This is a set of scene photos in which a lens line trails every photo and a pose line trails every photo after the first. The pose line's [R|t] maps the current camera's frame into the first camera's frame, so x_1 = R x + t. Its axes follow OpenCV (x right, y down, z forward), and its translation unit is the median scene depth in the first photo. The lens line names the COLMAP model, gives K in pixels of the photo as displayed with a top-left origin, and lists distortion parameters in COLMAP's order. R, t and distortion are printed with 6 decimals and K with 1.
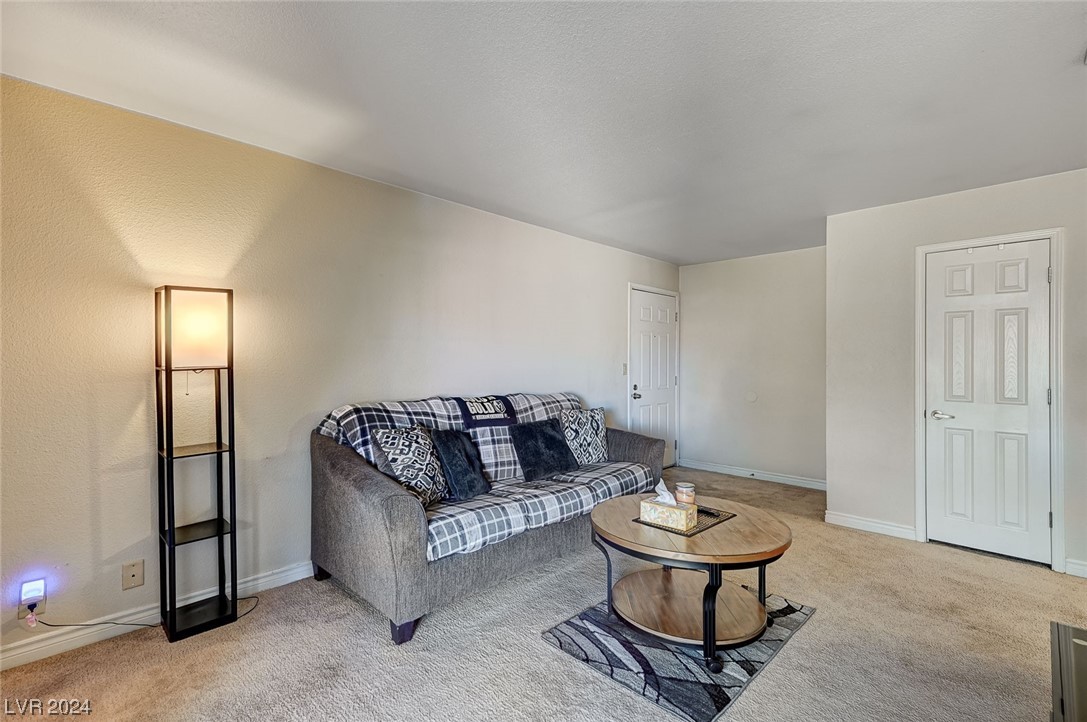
lens RADIAL K [[483.0, 0, 543.9], [0, 483.0, 359.3], [0, 0, 1]] dist [-0.001806, -0.000538]
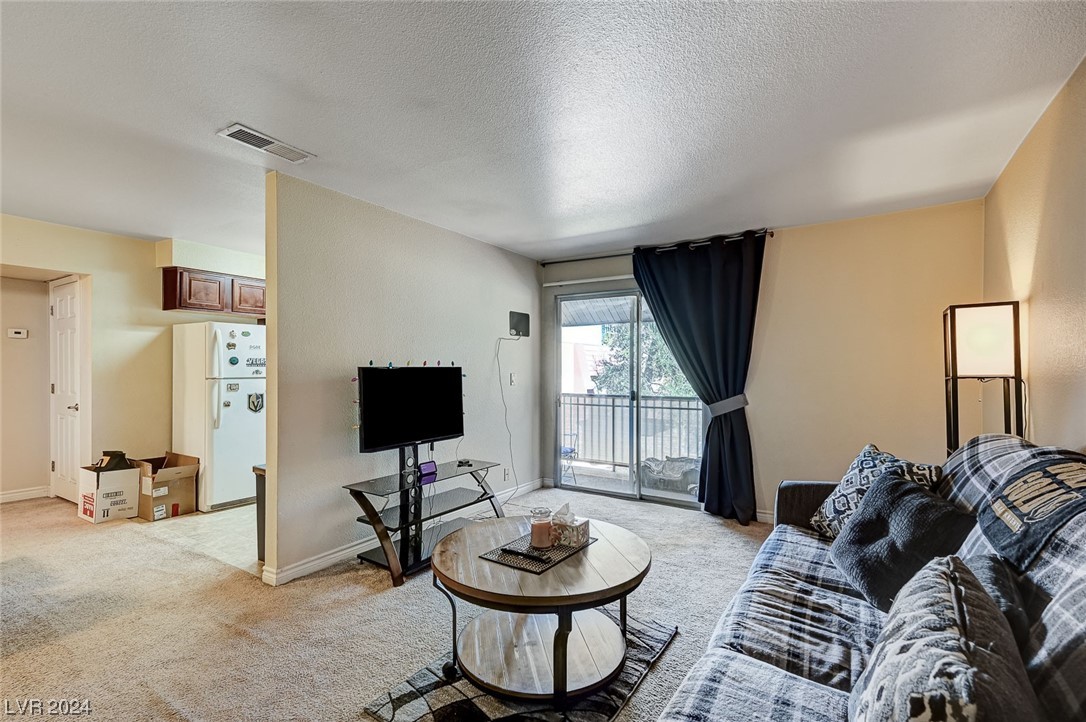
lens RADIAL K [[482.5, 0, 542.4], [0, 482.5, 368.5], [0, 0, 1]] dist [-0.001806, -0.000538]
pose [[-0.973934, -0.002952, -0.226811, 0.385655], [-0.002510, 0.999994, -0.002241, 0.003205], [0.226816, -0.001613, -0.973936, 1.270215]]
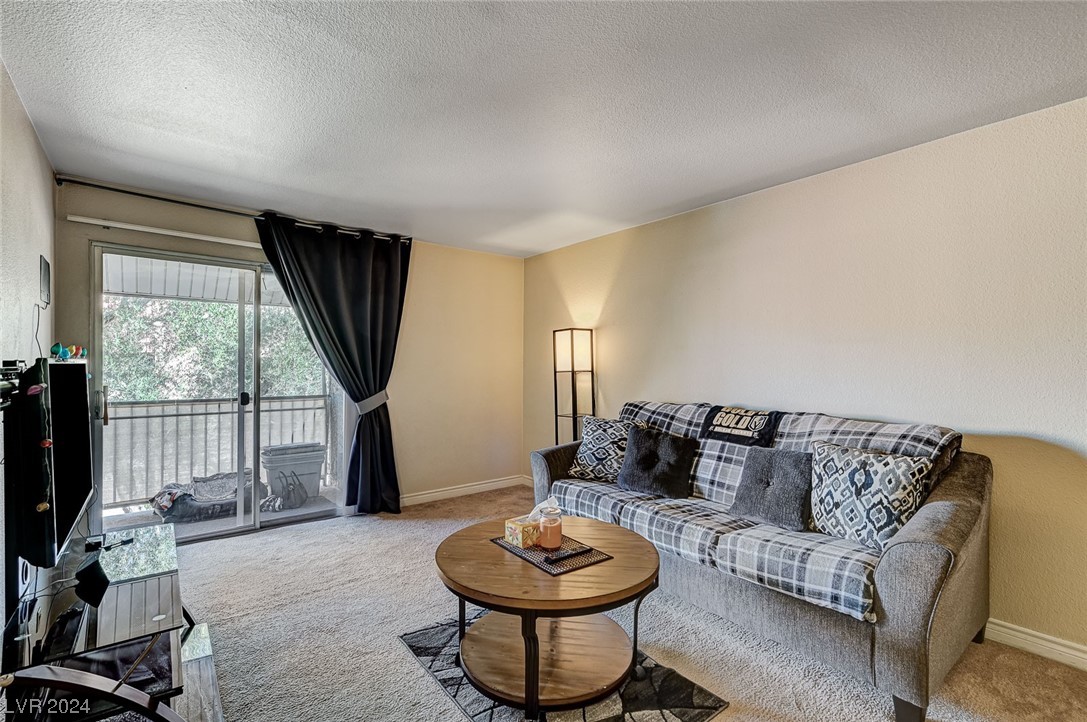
lens RADIAL K [[483.0, 0, 546.9], [0, 483.0, 363.1], [0, 0, 1]] dist [-0.001806, -0.000538]
pose [[-0.099249, -0.012761, -0.994981, 0.814007], [-0.006928, 0.999902, -0.012134, 0.007453], [0.995038, 0.005689, -0.099328, 0.764624]]
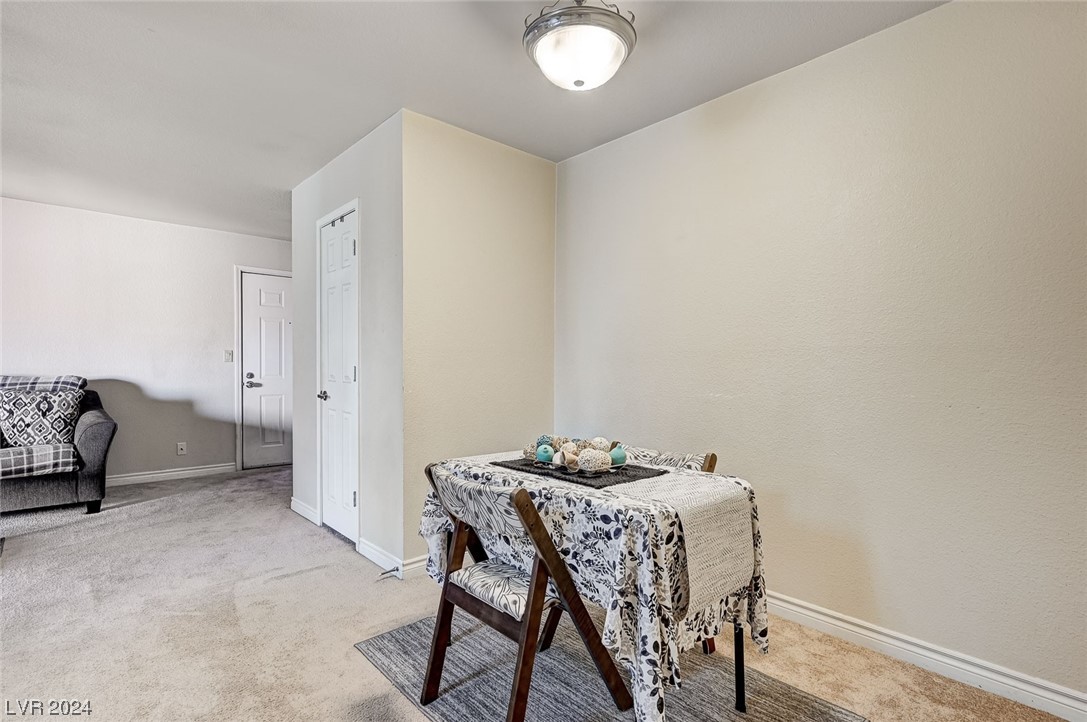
lens RADIAL K [[534.8, 0, 552.9], [0, 534.8, 371.5], [0, 0, 1]] dist [0.002878, 0.000285]
pose [[0.999781, 0.005723, -0.020127, 1.306398], [-0.005364, 0.999827, 0.017830, 0.045294], [0.020225, -0.017718, 0.999638, -0.078461]]
